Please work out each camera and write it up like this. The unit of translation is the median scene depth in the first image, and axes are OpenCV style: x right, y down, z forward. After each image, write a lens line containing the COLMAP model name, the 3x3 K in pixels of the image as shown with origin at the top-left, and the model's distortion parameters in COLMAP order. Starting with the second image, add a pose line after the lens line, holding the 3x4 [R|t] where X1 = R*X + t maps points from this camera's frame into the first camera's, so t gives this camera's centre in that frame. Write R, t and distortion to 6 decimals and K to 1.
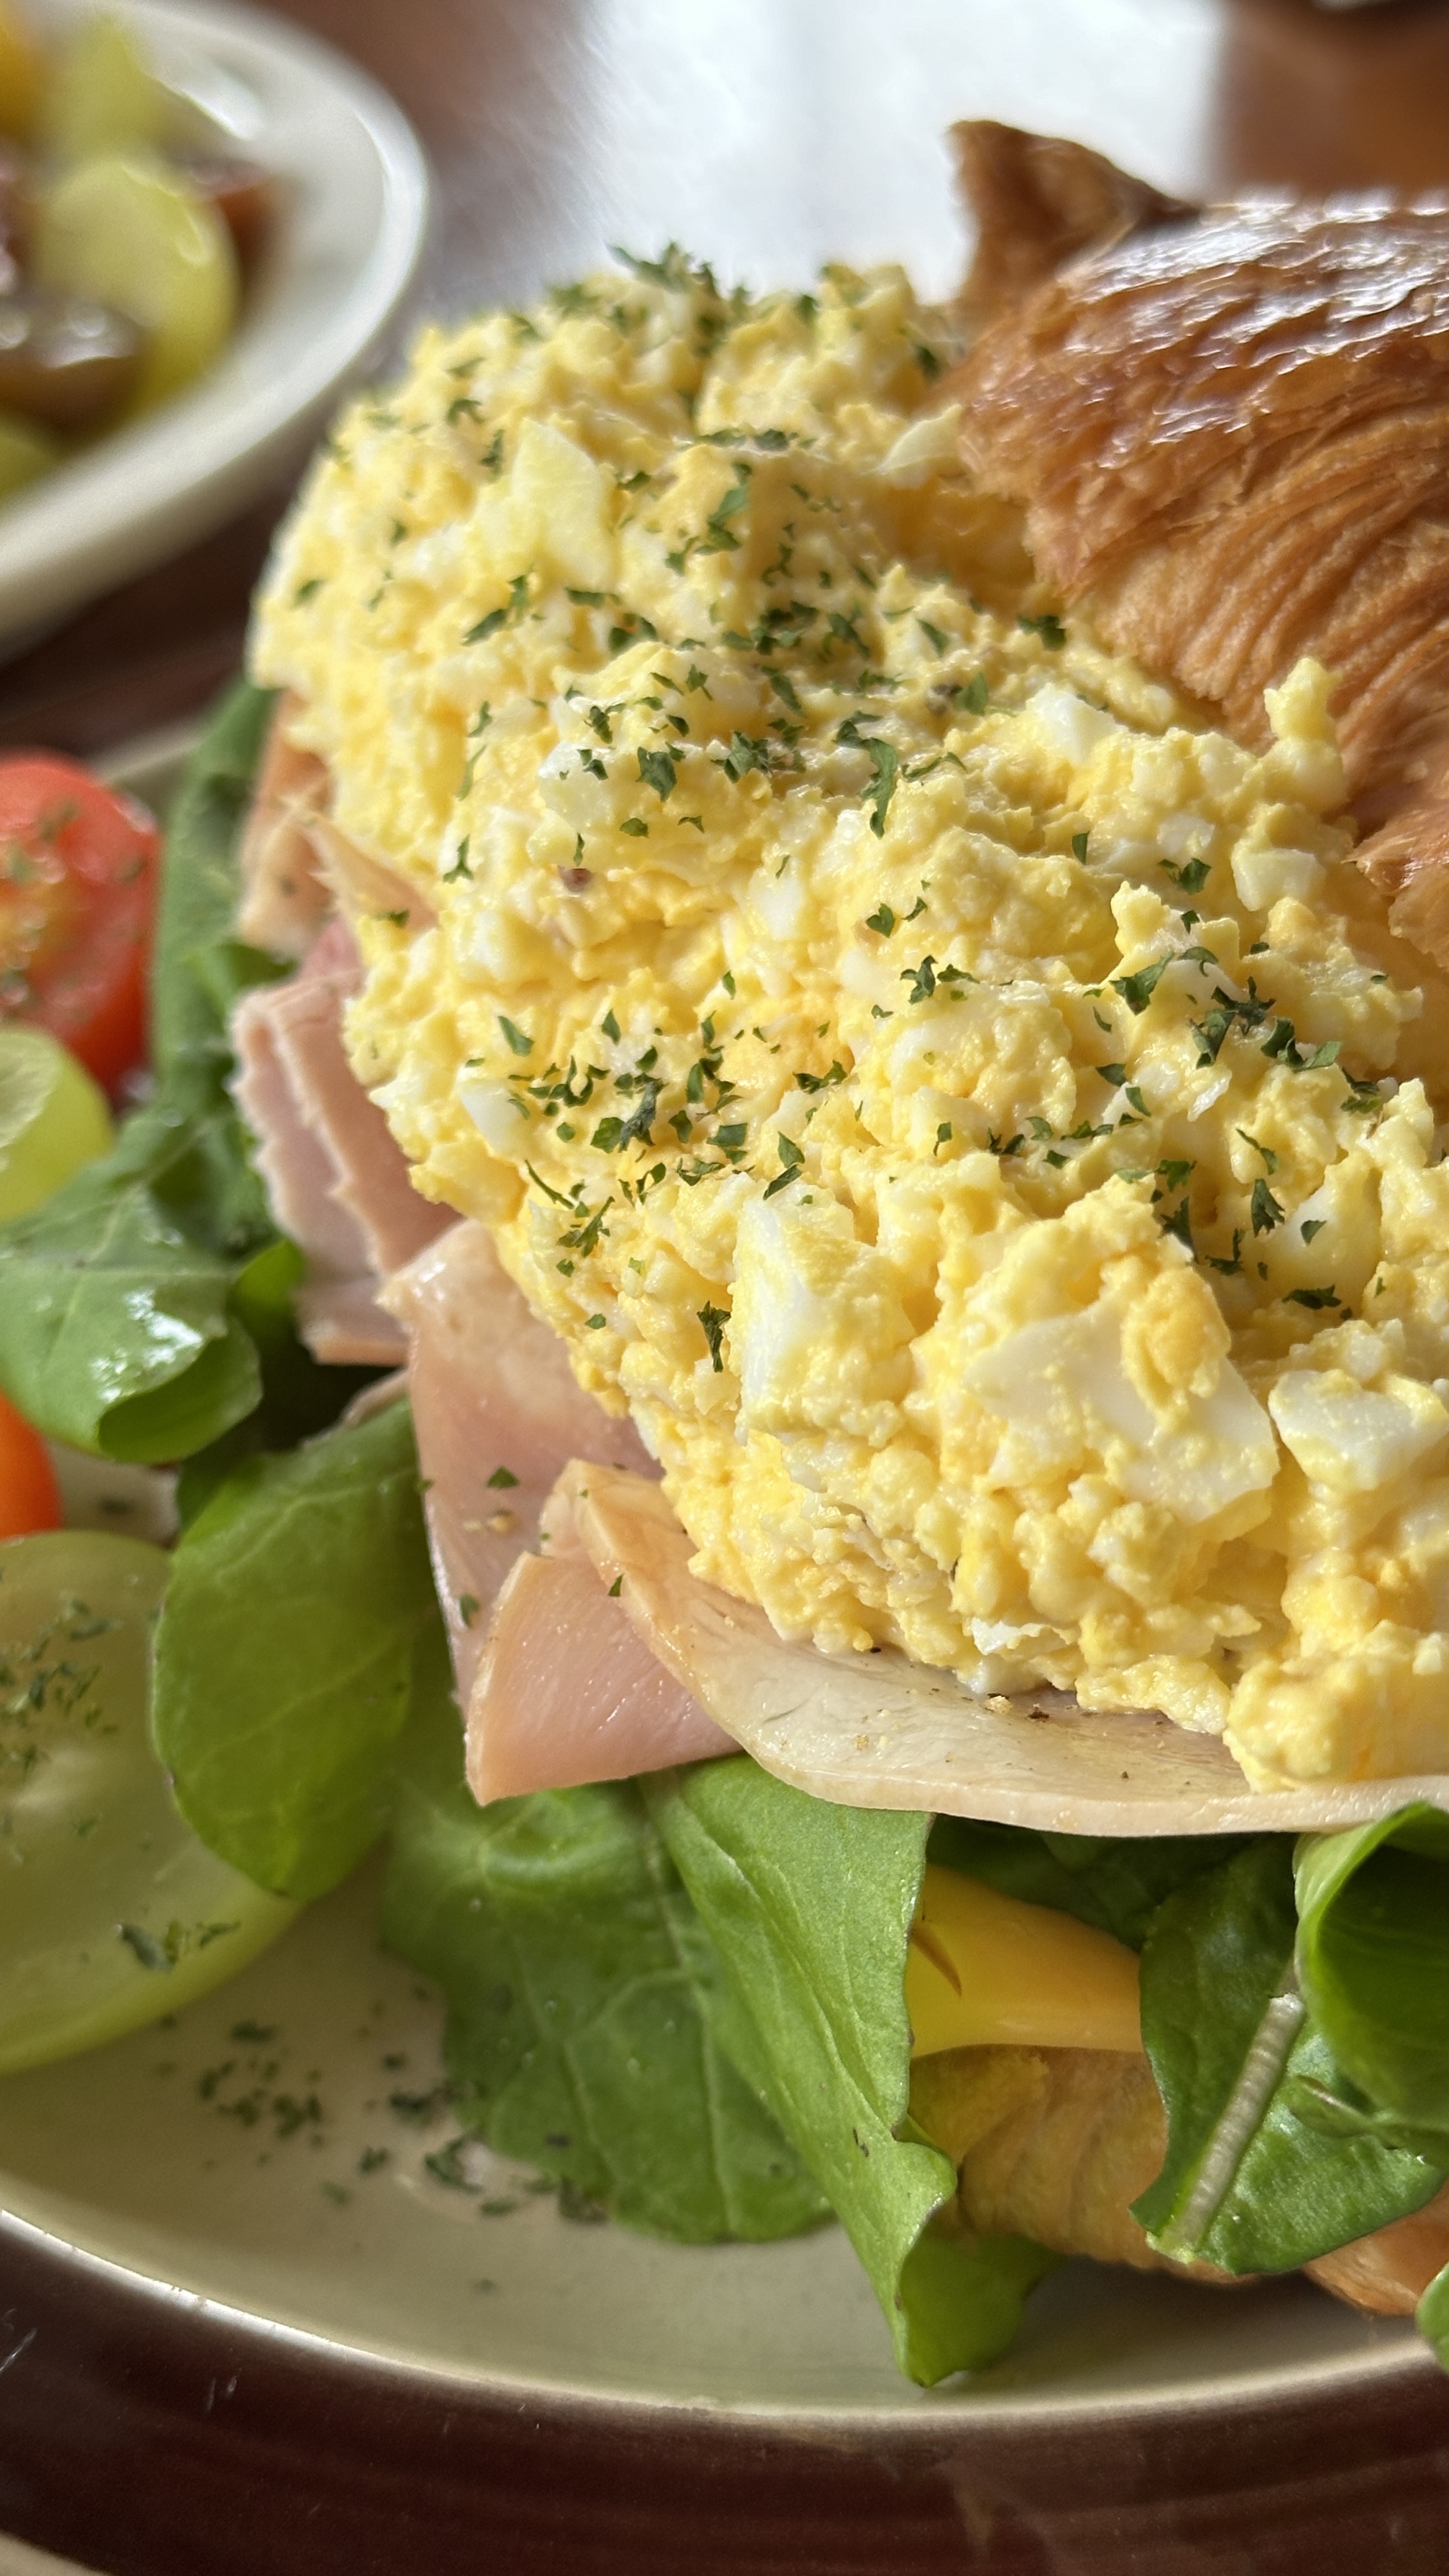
lens RADIAL K [[3894.4, 0, 724.5], [0, 3894.4, 1288.0], [0, 0, 1]] dist [0.141556, -0.162117]
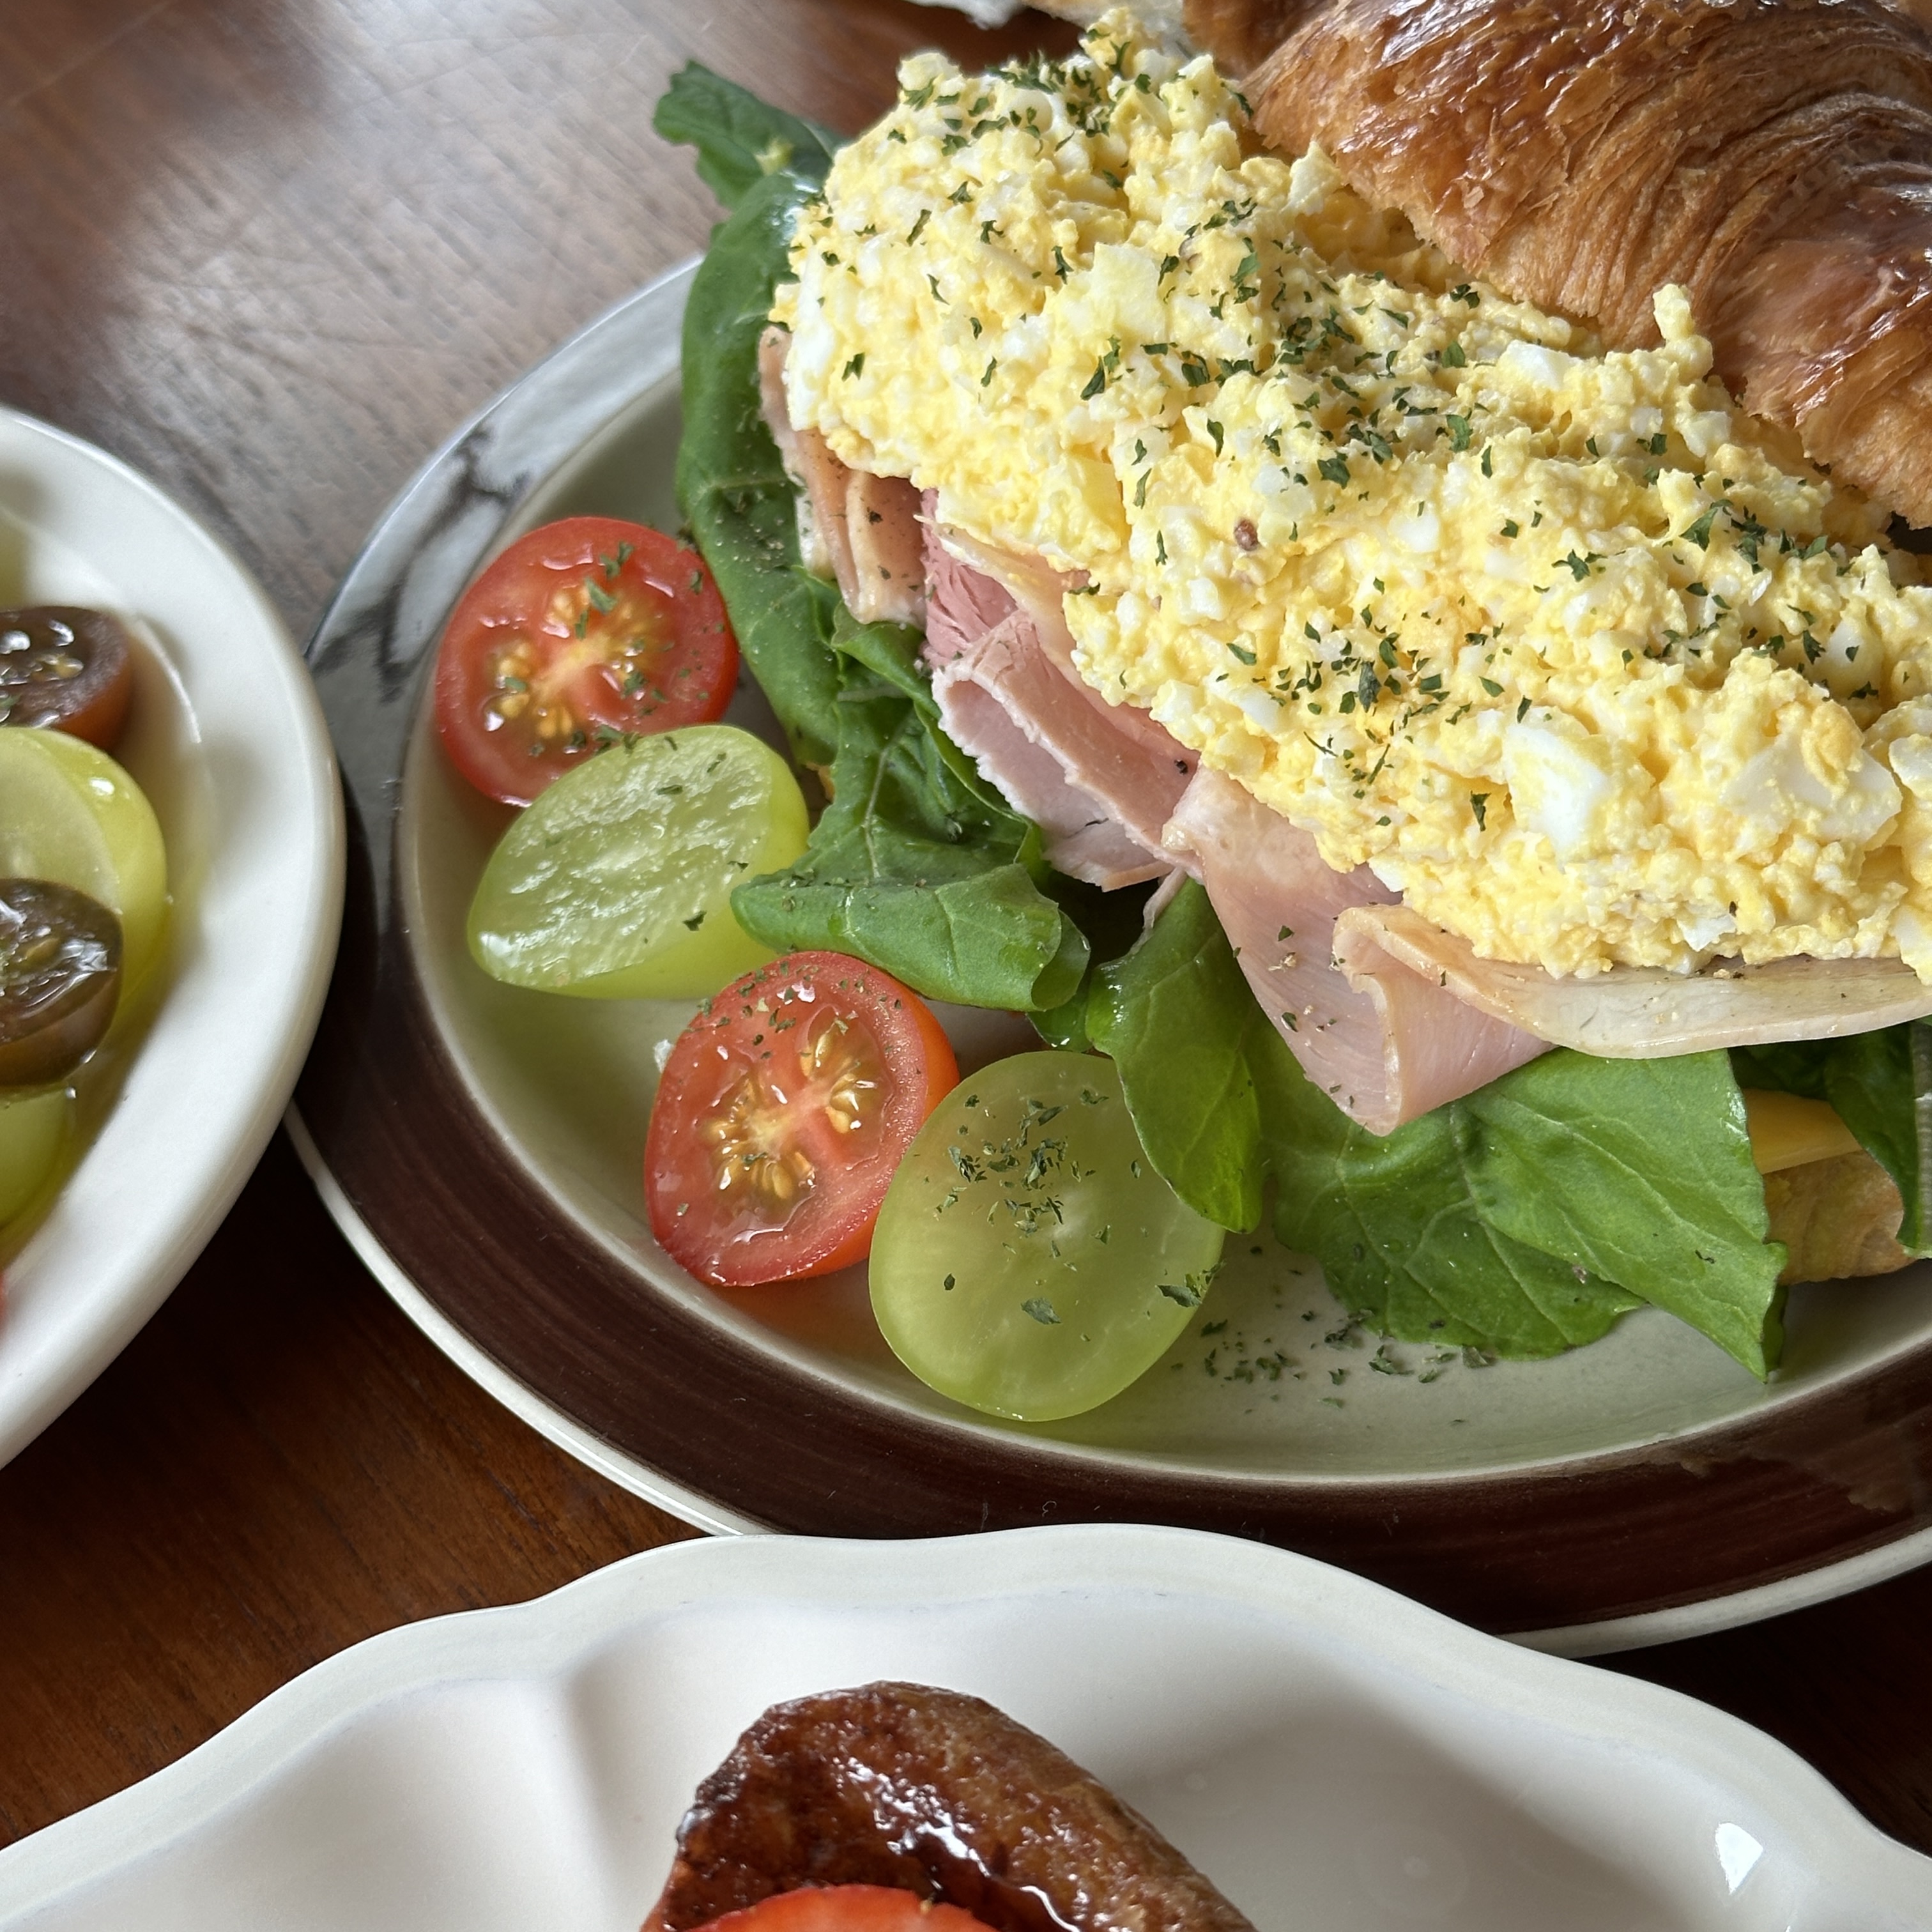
lens RADIAL K [[3910.2, 0, 966.0], [0, 3910.2, 966.0], [0, 0, 1]] dist [0.089057, 0.440516]
pose [[0.936504, -0.289200, 0.198303, -0.520262], [0.265168, 0.954106, 0.139168, -0.200056], [-0.229449, -0.077748, 0.970210, -0.498773]]
